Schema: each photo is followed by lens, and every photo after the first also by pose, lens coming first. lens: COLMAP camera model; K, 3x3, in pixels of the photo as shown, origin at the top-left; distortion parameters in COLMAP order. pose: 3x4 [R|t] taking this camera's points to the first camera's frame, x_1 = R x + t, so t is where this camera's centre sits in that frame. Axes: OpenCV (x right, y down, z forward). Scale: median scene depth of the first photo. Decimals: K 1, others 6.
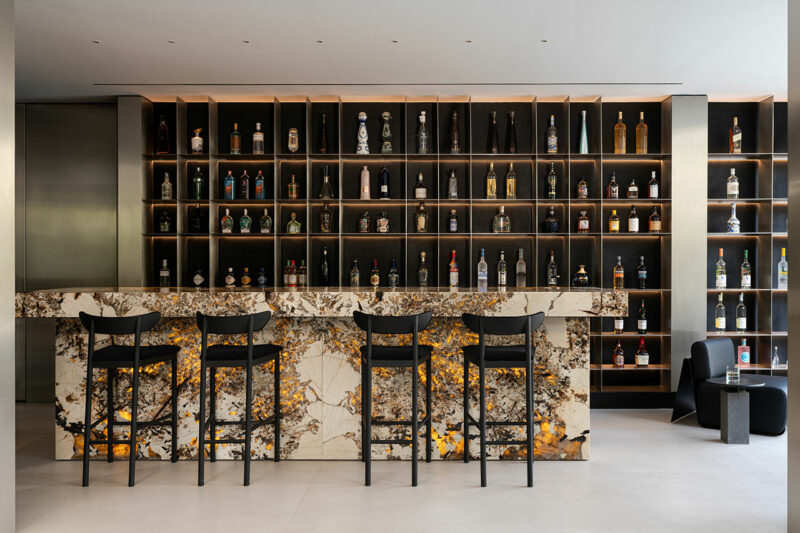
lens RADIAL K [[684.6, 0, 401.3], [0, 684.6, 253.6], [0, 0, 1]] dist [0.009862, -0.001316]
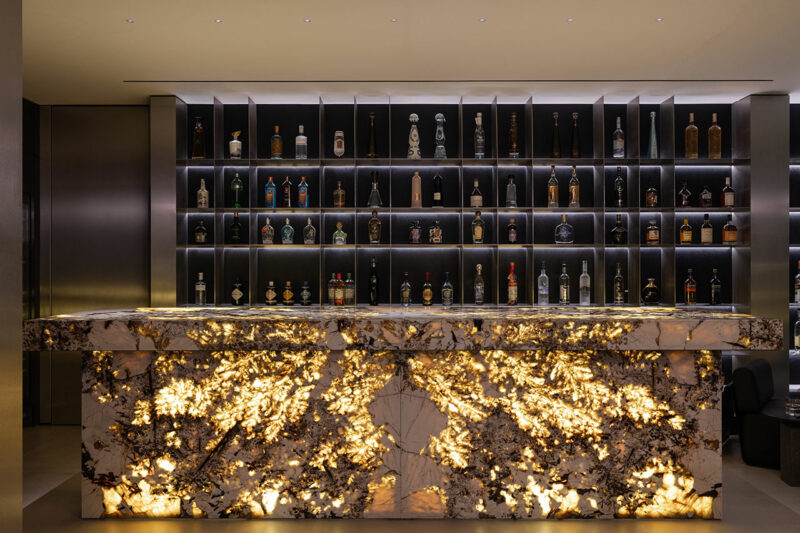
lens RADIAL K [[619.4, 0, 397.5], [0, 619.4, 257.3], [0, 0, 1]] dist [-0.001281, 0.006057]
pose [[1.000000, 0.000100, -0.000120, -0.079140], [-0.000100, 0.999997, -0.002583, -0.010060], [0.000120, 0.002583, 0.999997, 0.162926]]
